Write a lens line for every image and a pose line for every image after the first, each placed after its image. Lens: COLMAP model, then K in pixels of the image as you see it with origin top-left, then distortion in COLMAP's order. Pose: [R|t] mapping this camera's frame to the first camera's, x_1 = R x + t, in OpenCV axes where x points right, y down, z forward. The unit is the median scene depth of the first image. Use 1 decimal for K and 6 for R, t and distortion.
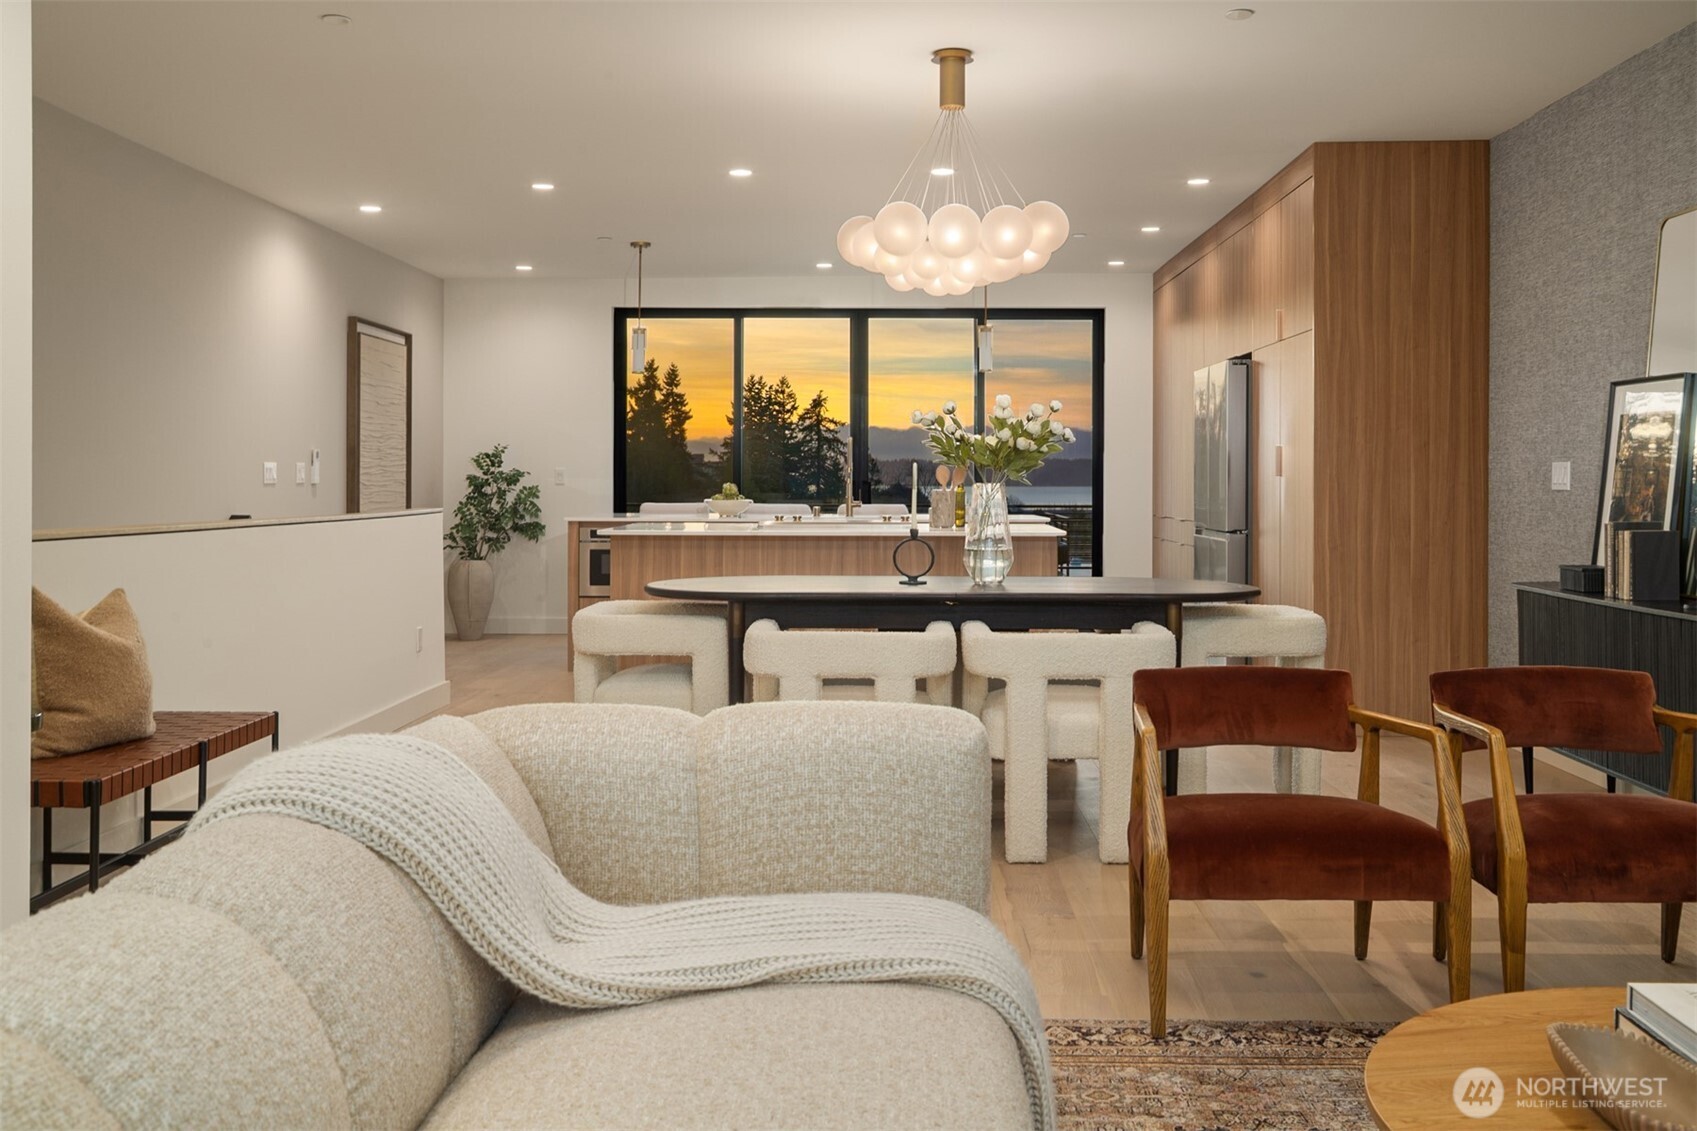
lens RADIAL K [[1551.3, 0, 821.9], [0, 1551.3, 490.0], [0, 0, 1]] dist [-0.032711, 0.135063]
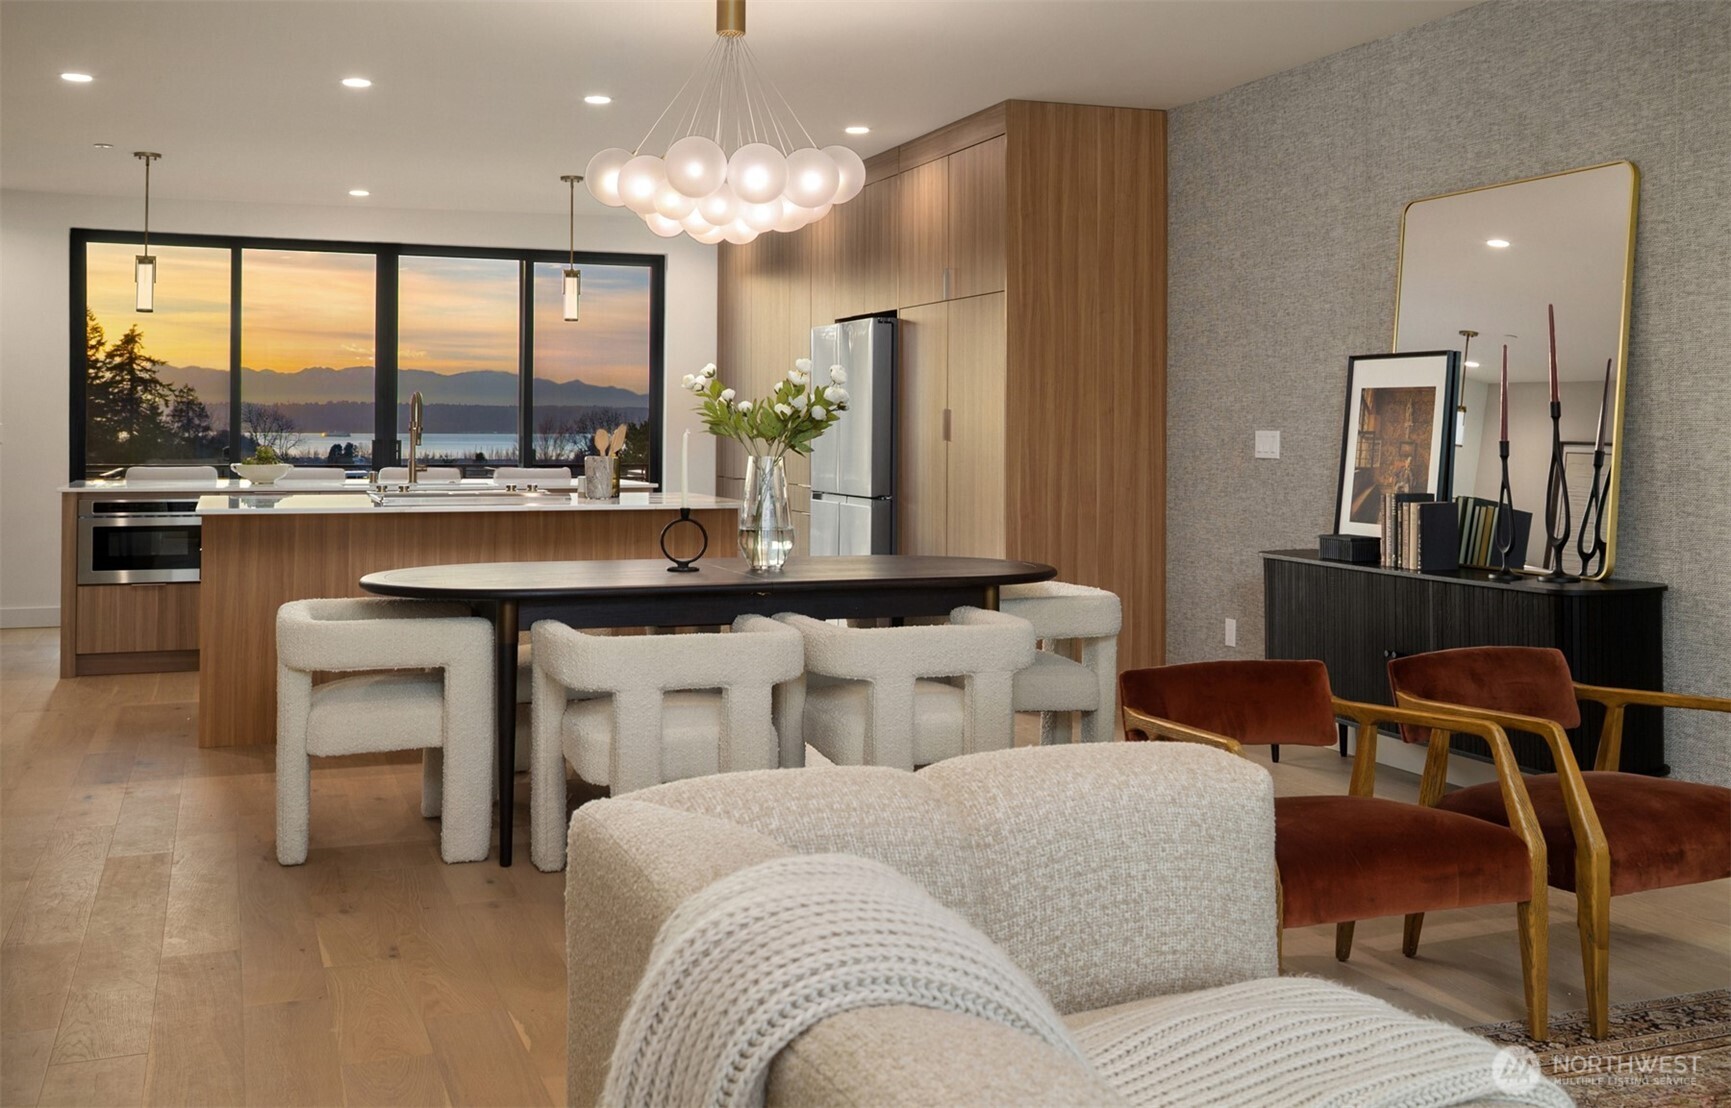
lens RADIAL K [[1638.7, 0, 771.4], [0, 1638.7, 427.8], [0, 0, 1]] dist [-0.000331, 0.026381]
pose [[0.931389, 0.001190, 0.364024, -0.236832], [0.000817, 0.999985, -0.005358, -0.015516], [-0.364025, 0.005288, 0.931374, 0.118105]]
